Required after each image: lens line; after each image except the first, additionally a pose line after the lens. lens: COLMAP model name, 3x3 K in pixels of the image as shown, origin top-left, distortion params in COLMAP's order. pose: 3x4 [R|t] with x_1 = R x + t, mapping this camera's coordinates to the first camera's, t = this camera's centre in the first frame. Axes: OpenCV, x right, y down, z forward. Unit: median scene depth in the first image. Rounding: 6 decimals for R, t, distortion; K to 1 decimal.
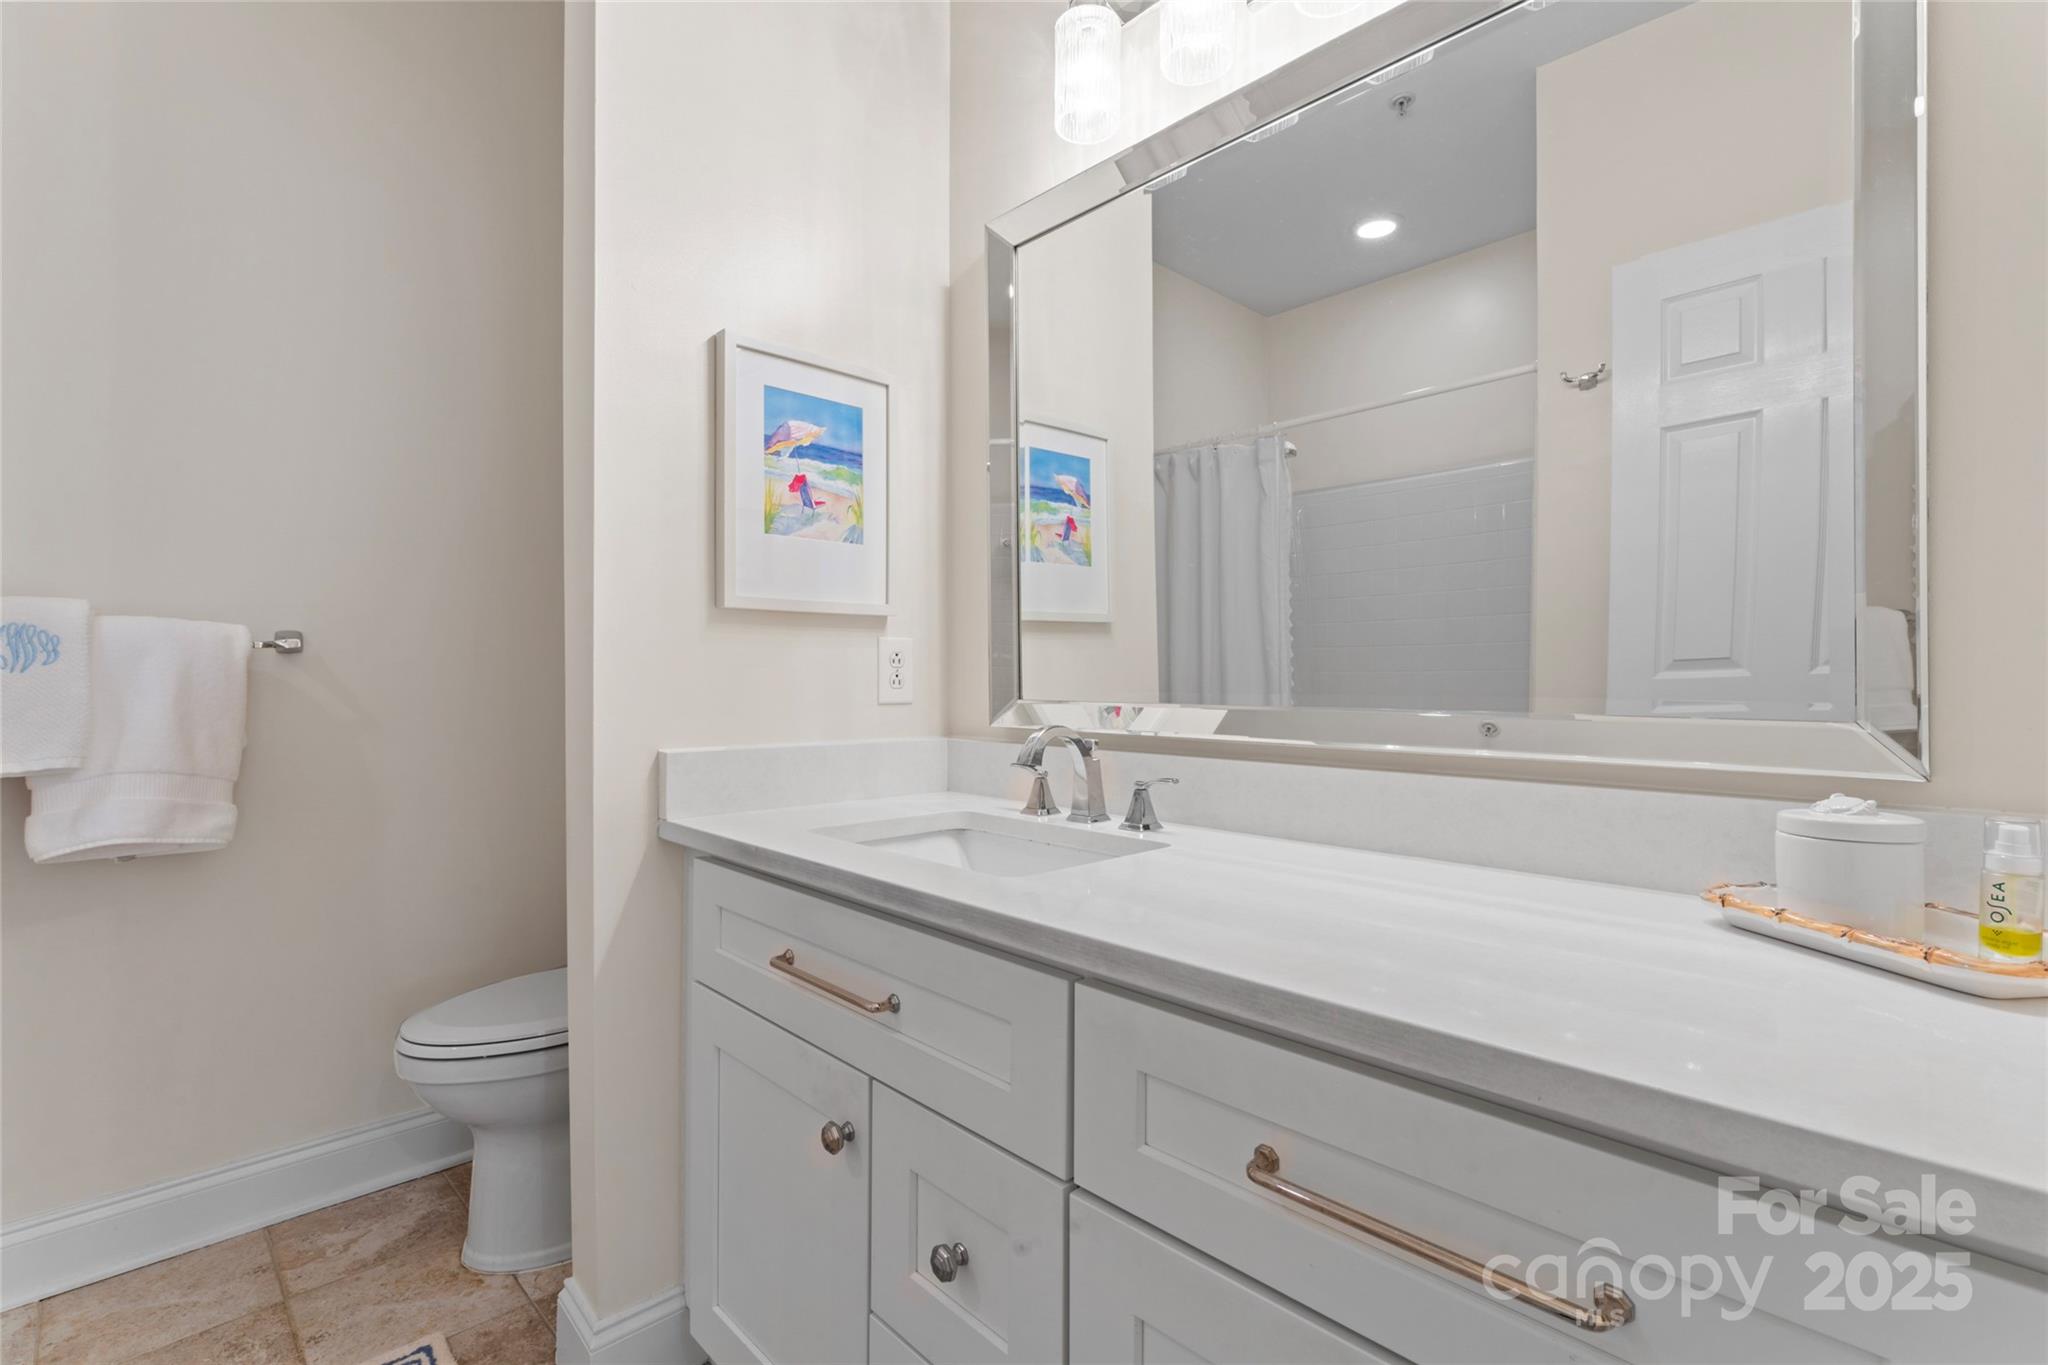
lens RADIAL K [[915.6, 0, 1024.1], [0, 915.6, 675.2], [0, 0, 1]] dist [-0.001225, -0.000388]
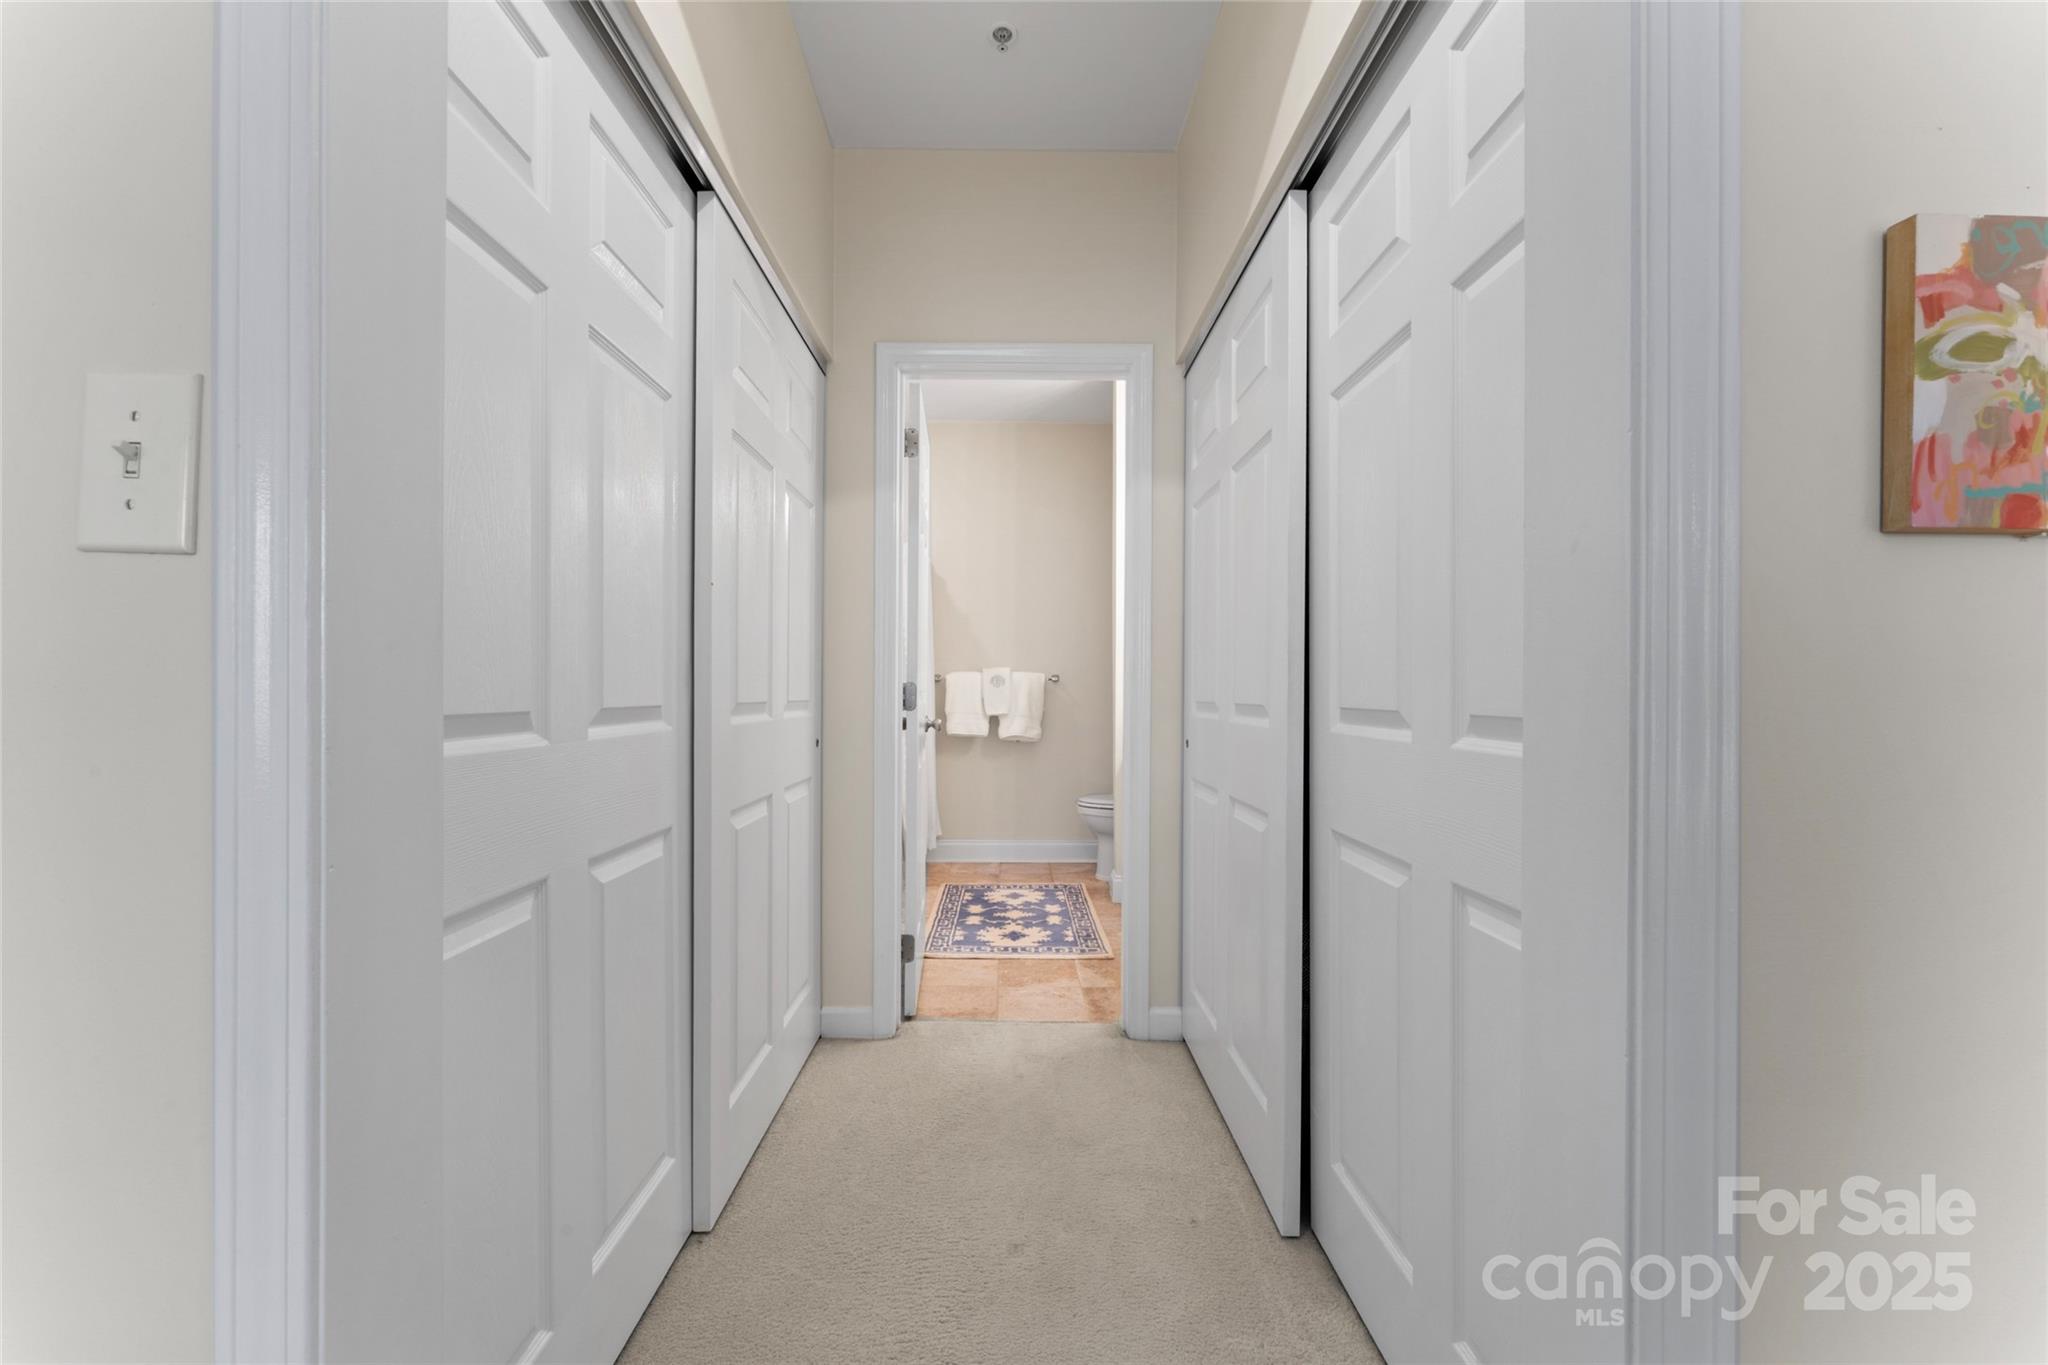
lens RADIAL K [[820.1, 0, 1024.3], [0, 820.1, 689.1], [0, 0, 1]] dist [-0.007064, -0.000253]
pose [[0.728345, -0.001632, -0.685209, 1.196394], [-0.001552, 0.999991, -0.004032, 0.013548], [0.685209, 0.004000, 0.728335, -1.277400]]
